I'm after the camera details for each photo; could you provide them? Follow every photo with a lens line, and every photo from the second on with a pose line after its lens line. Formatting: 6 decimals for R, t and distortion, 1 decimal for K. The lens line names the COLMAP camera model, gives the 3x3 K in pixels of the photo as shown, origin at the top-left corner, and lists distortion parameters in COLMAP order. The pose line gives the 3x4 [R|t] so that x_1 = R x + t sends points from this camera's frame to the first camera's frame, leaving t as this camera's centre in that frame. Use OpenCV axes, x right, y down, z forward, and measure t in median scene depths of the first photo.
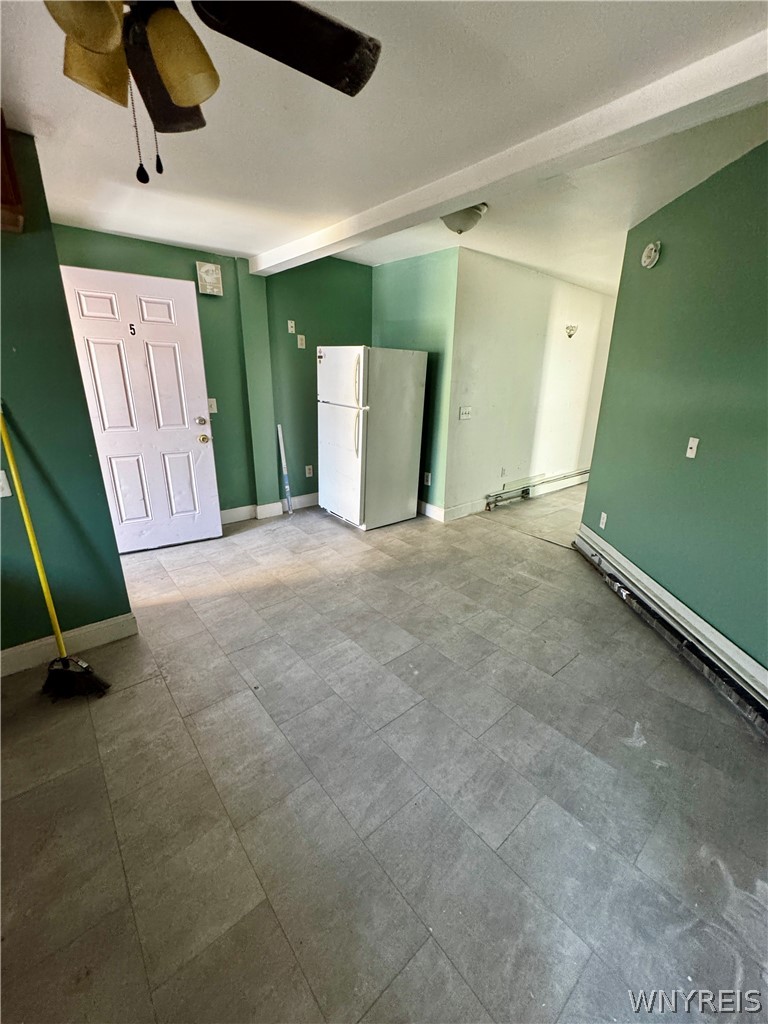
lens RADIAL K [[411.0, 0, 382.0], [0, 411.0, 513.1], [0, 0, 1]] dist [0.001119, 0.000195]
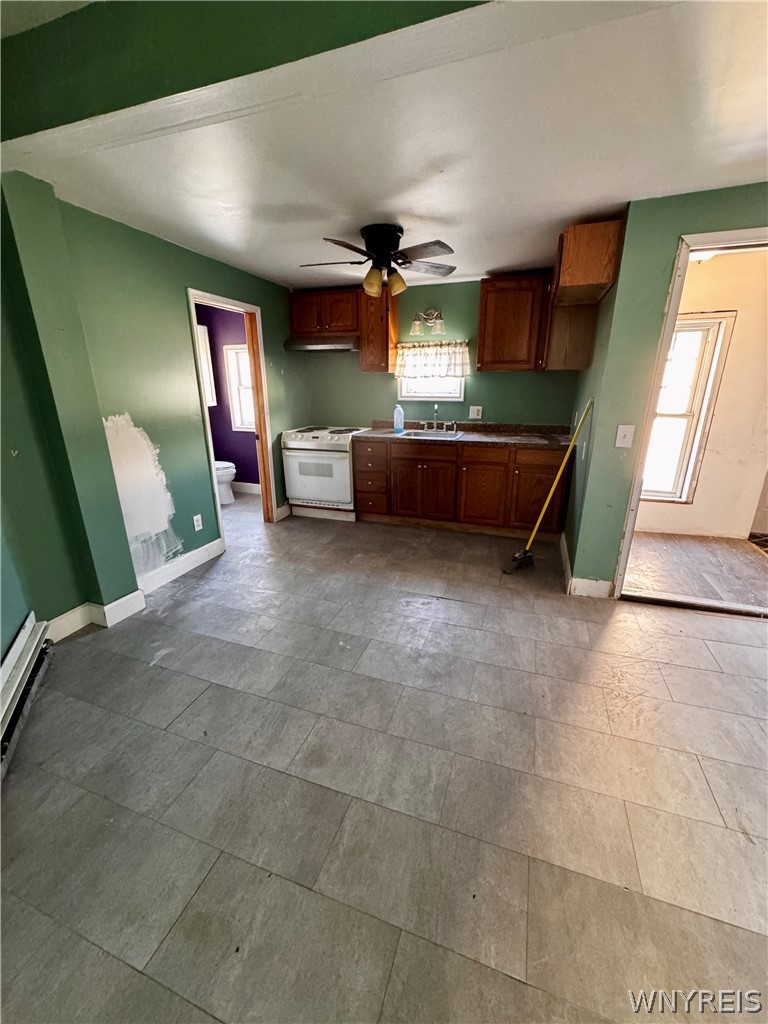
lens RADIAL K [[411.0, 0, 384.2], [0, 411.0, 510.7], [0, 0, 1]] dist [0.001119, 0.000195]
pose [[-0.861964, 0.140584, -0.487087, 0.429995], [-0.171415, 0.823379, 0.540985, -0.484285], [0.477111, 0.549804, -0.685625, 1.467803]]
